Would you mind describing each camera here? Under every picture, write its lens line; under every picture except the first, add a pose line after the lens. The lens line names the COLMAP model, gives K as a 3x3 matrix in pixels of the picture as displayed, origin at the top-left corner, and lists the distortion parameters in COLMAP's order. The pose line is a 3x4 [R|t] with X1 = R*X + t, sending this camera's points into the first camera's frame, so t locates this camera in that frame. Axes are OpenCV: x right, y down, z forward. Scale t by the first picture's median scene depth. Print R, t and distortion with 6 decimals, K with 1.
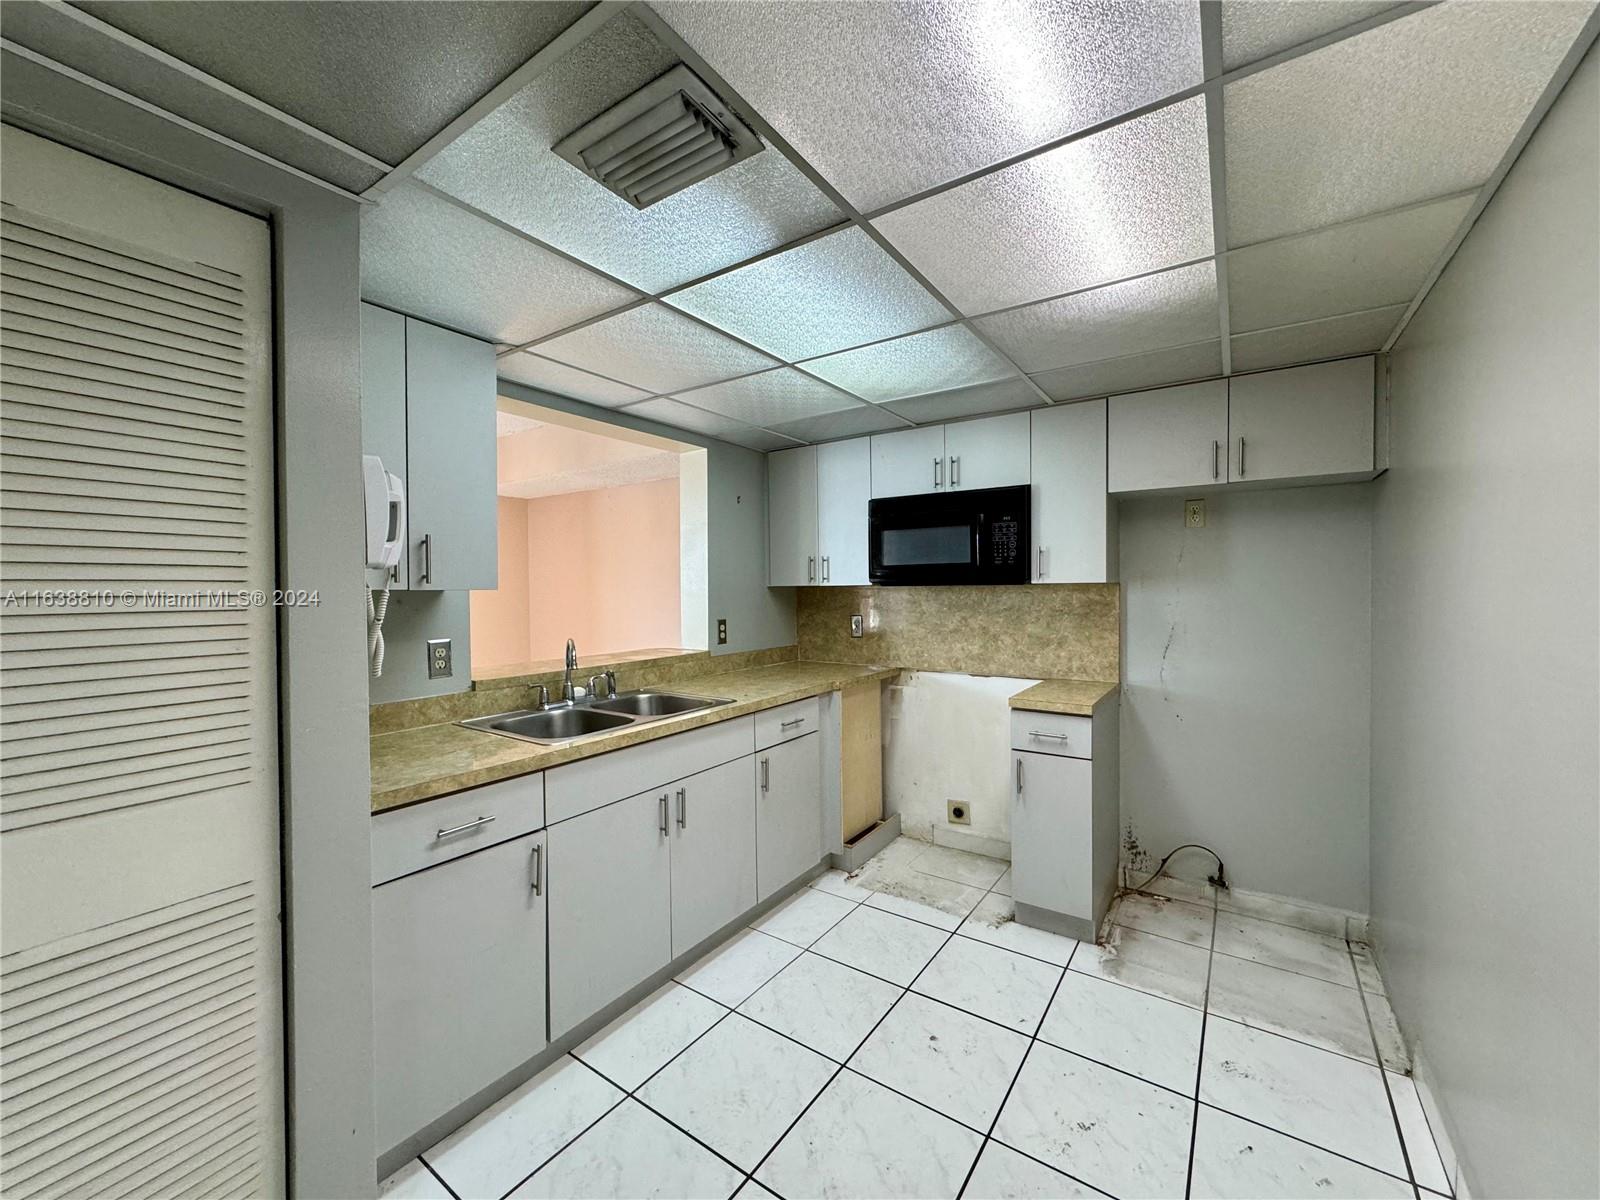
lens RADIAL K [[636.8, 0, 800.6], [0, 636.8, 596.6], [0, 0, 1]] dist [-0.003073, -0.000102]
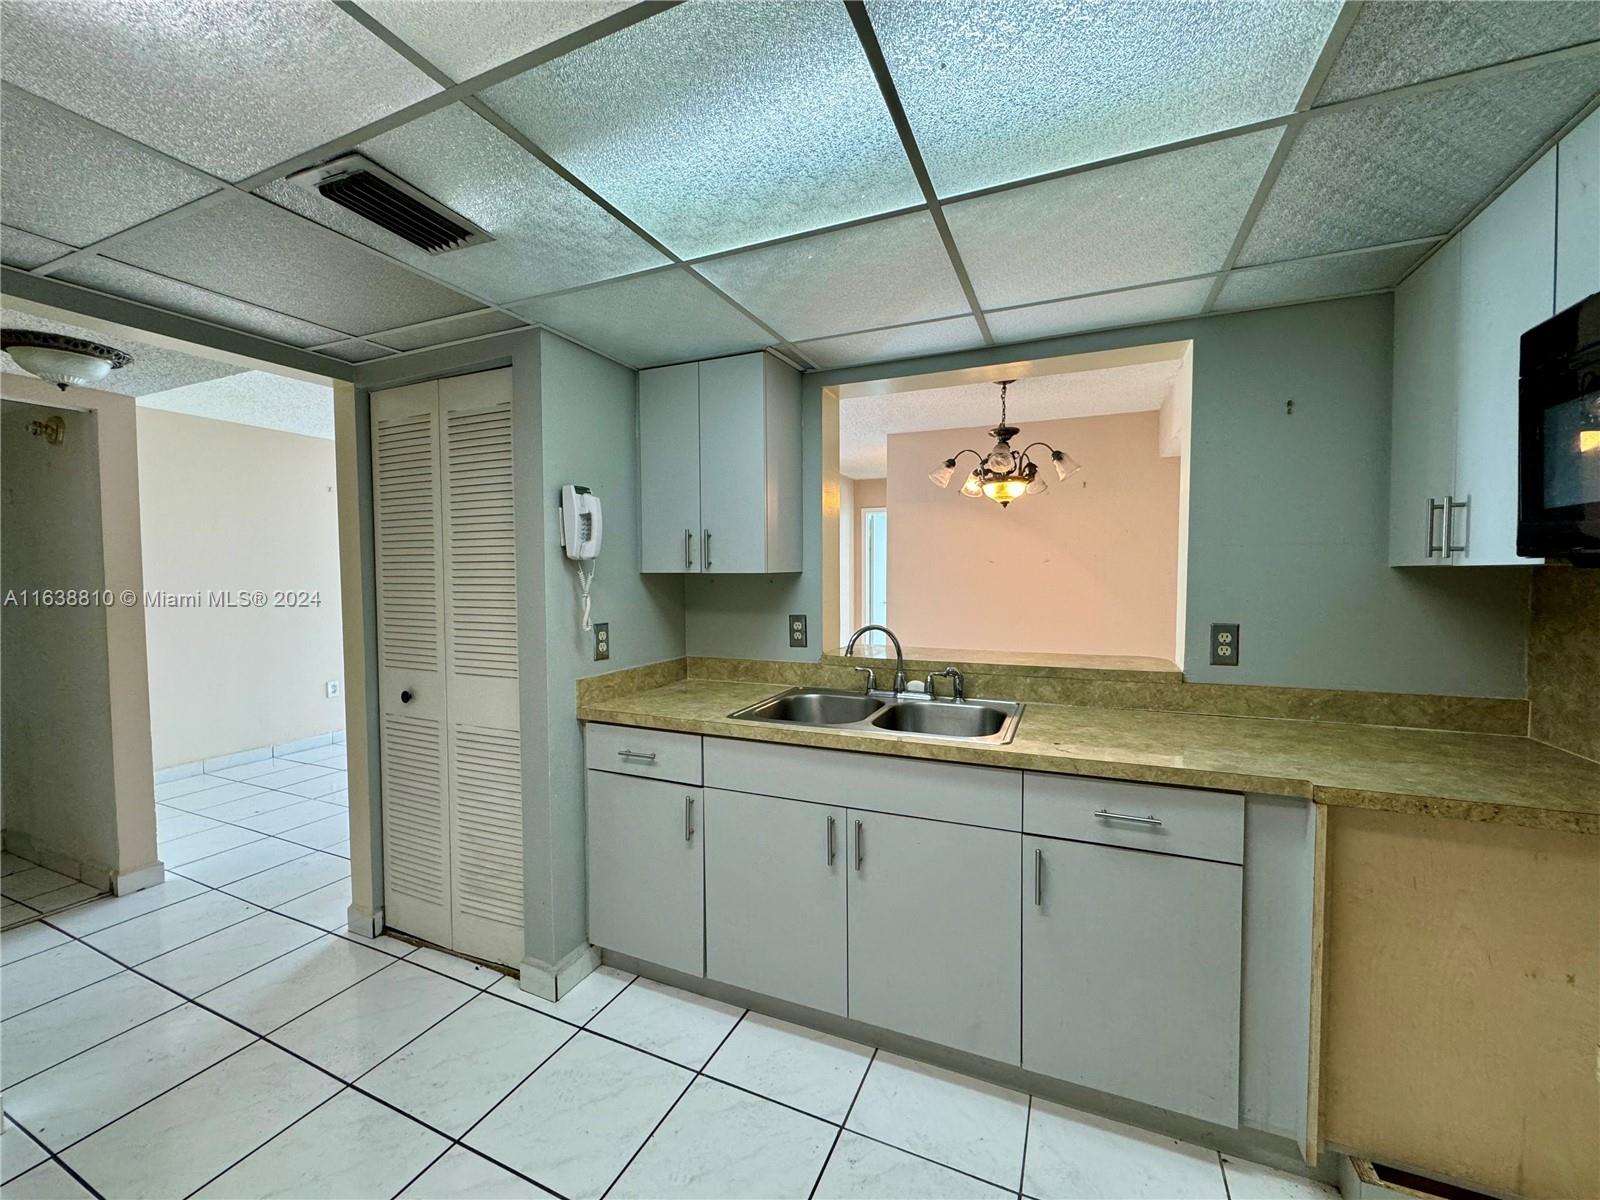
lens RADIAL K [[636.8, 0, 800.6], [0, 636.8, 596.6], [0, 0, 1]] dist [-0.003073, -0.000102]
pose [[0.195019, 0.047514, -0.979648, 0.532444], [-0.010451, 0.998870, 0.046366, -0.018119], [0.980744, 0.001196, 0.195295, 0.711147]]
